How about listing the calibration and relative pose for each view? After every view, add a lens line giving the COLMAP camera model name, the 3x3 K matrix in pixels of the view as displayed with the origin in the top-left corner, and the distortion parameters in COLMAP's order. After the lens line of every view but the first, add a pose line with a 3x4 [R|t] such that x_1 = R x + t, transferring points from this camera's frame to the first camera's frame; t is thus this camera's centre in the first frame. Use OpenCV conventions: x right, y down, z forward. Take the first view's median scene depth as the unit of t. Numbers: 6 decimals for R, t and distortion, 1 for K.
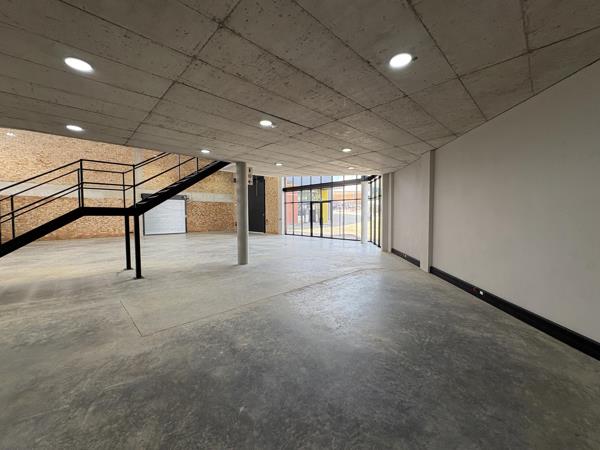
lens RADIAL K [[240.1, 0, 299.7], [0, 240.1, 223.5], [0, 0, 1]] dist [0.002018, 0.000048]
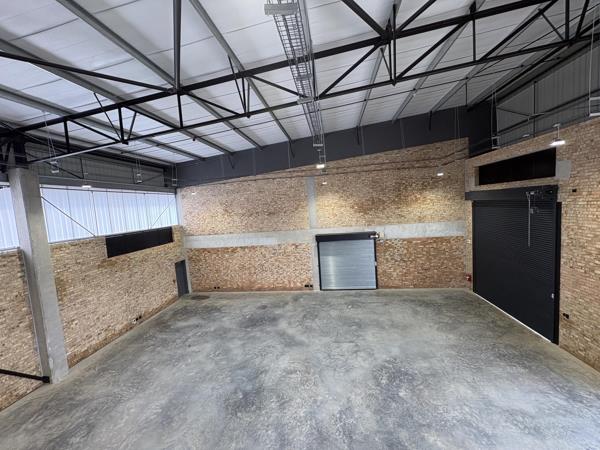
lens RADIAL K [[240.1, 0, 299.3], [0, 240.1, 224.2], [0, 0, 1]] dist [0.002018, 0.000048]
pose [[0.611966, 0.024300, -0.790511, -0.099376], [0.034639, 0.997745, 0.057485, -0.185756], [0.790126, -0.062561, 0.609744, 0.473112]]
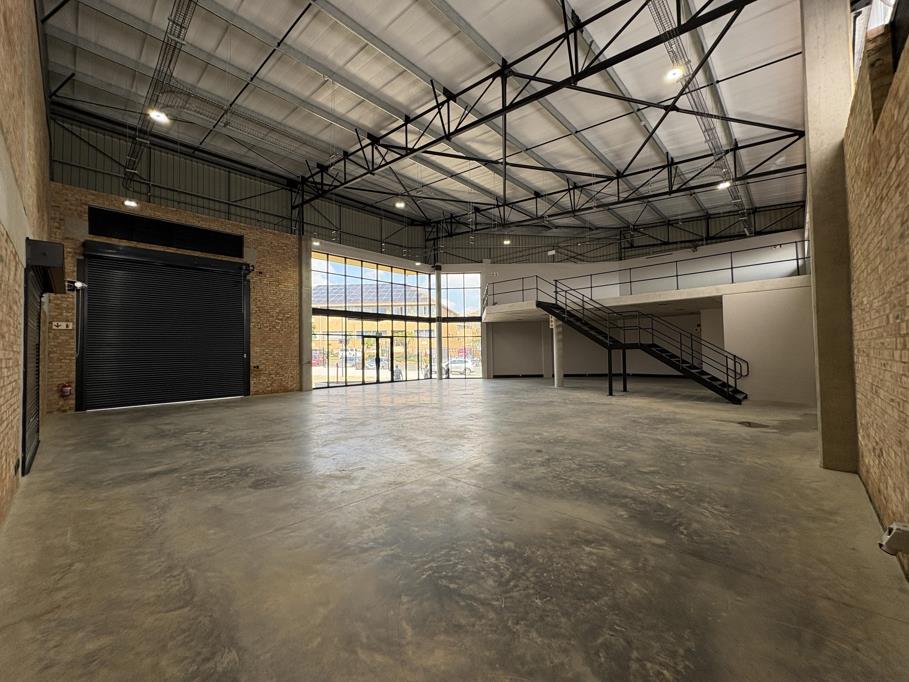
lens RADIAL K [[363.7, 0, 455.0], [0, 363.7, 339.3], [0, 0, 1]] dist [0.002018, 0.000048]
pose [[-0.041164, 0.037421, 0.998451, -0.863490], [0.055807, 0.997825, -0.035096, -0.021065], [-0.997593, 0.054276, -0.043163, 0.644793]]
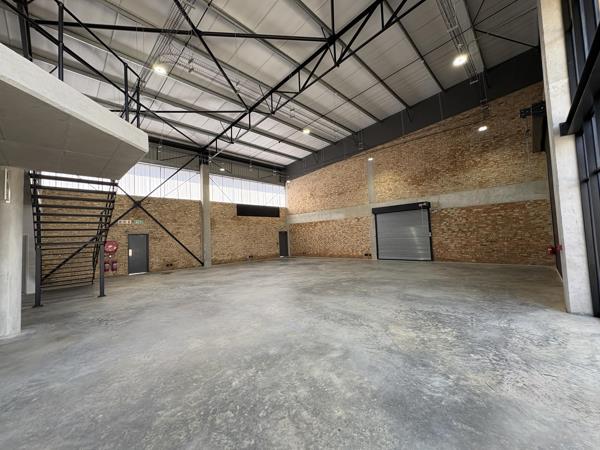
lens RADIAL K [[240.1, 0, 300.9], [0, 240.1, 225.9], [0, 0, 1]] dist [0.002018, 0.000048]
pose [[0.030555, -0.042246, -0.998640, 0.152698], [0.001827, 0.999107, -0.042210, -0.027763], [0.999531, -0.000535, 0.030605, 0.664938]]
